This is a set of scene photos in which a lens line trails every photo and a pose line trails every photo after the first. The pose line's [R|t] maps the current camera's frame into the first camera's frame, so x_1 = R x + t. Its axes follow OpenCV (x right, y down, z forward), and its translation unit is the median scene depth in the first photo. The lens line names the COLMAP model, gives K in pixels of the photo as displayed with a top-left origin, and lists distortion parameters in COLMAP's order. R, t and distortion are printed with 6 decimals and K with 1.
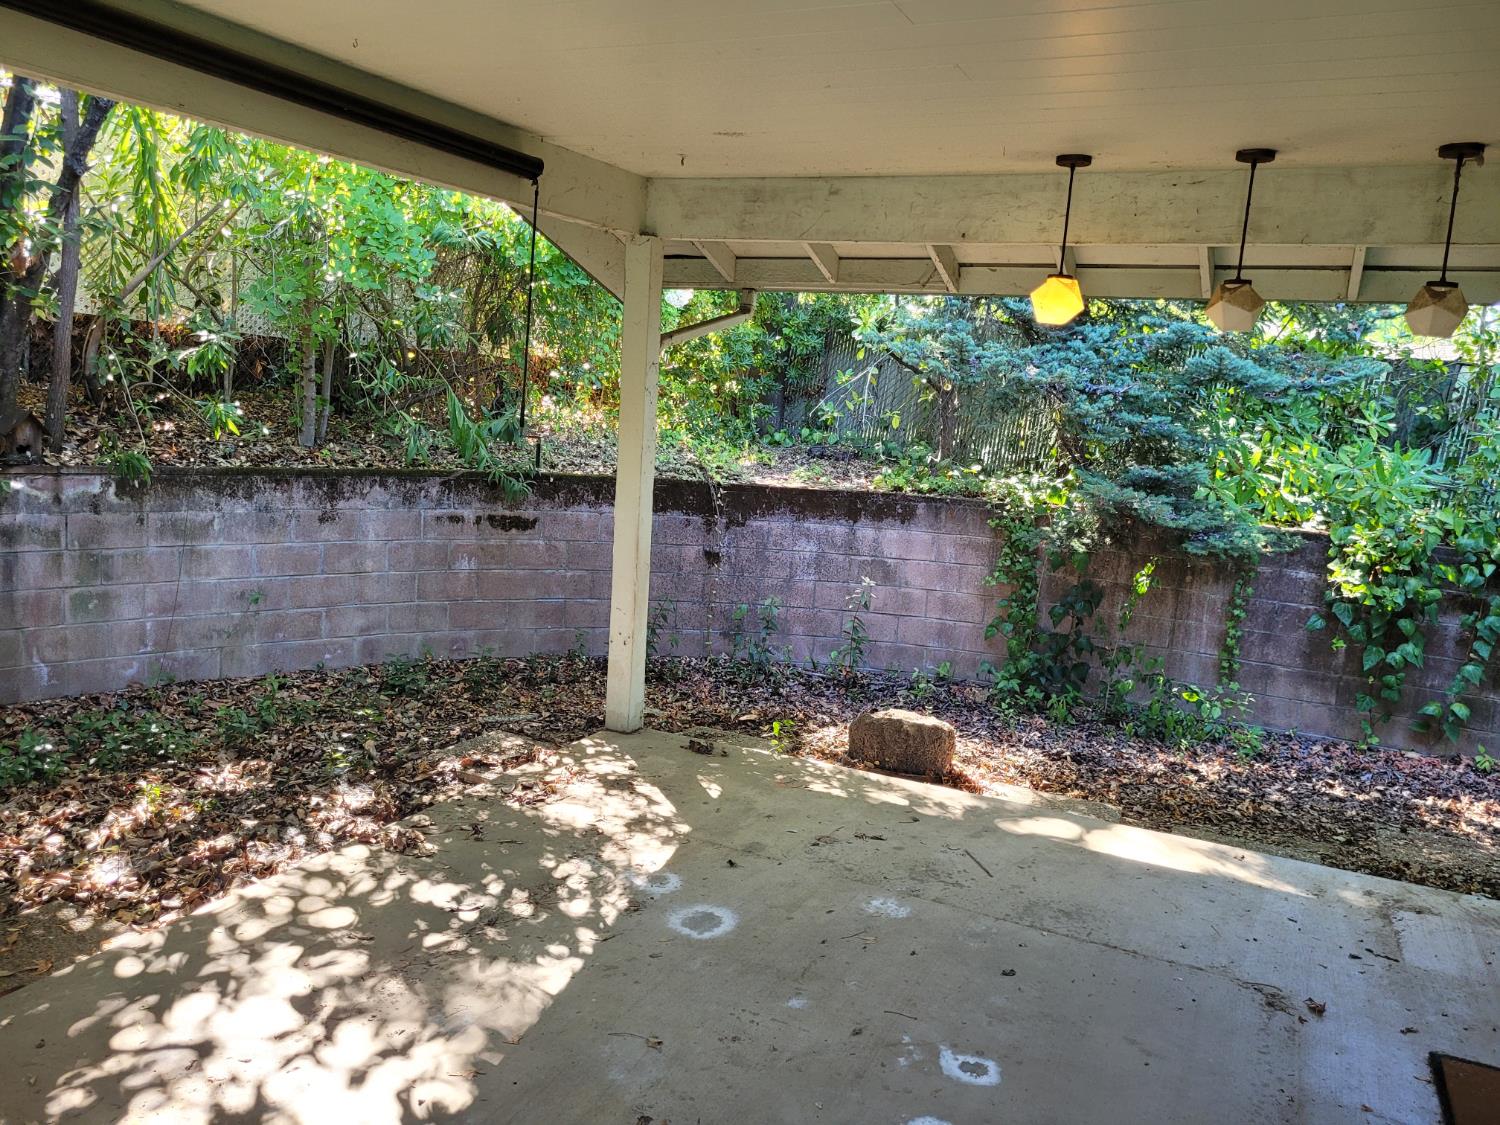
lens RADIAL K [[1129.5, 0, 750.7], [0, 1129.5, 560.8], [0, 0, 1]] dist [0.007971, 0.002221]
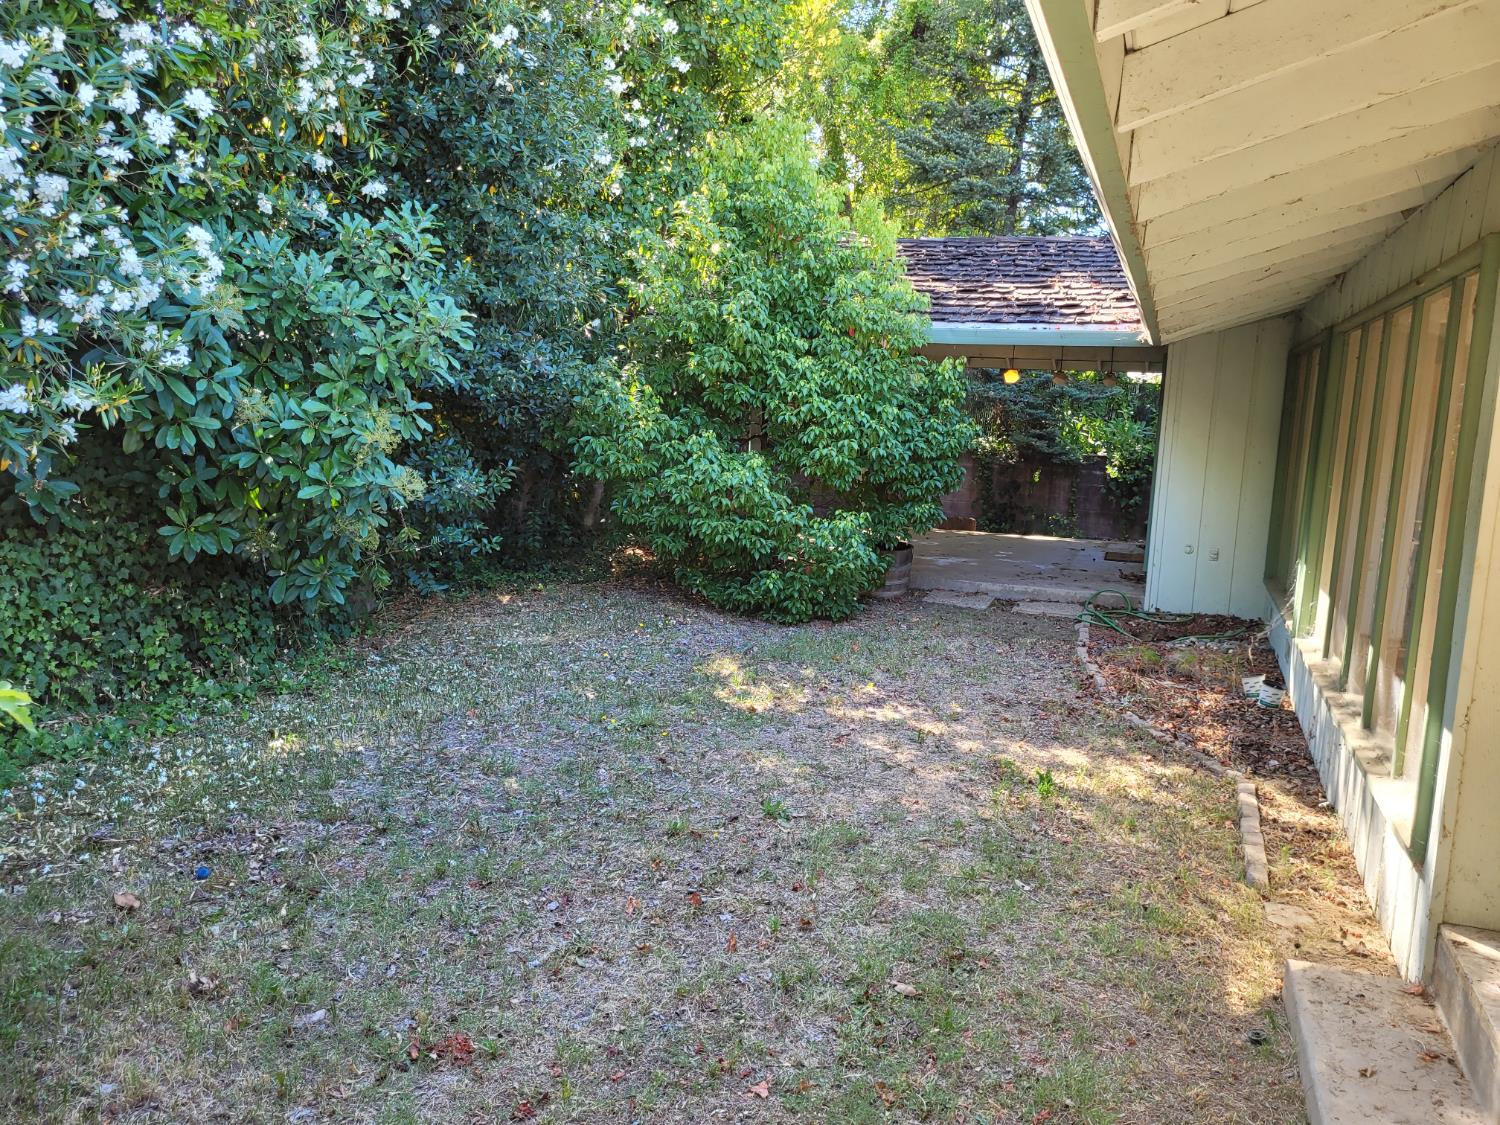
lens RADIAL K [[1129.5, 0, 749.9], [0, 1129.5, 562.2], [0, 0, 1]] dist [0.007971, 0.002221]
pose [[0.994537, -0.032333, 0.099251, -0.454320], [0.032488, 0.999472, 0.000057, 0.157953], [-0.099201, 0.003168, 0.995062, -1.203316]]
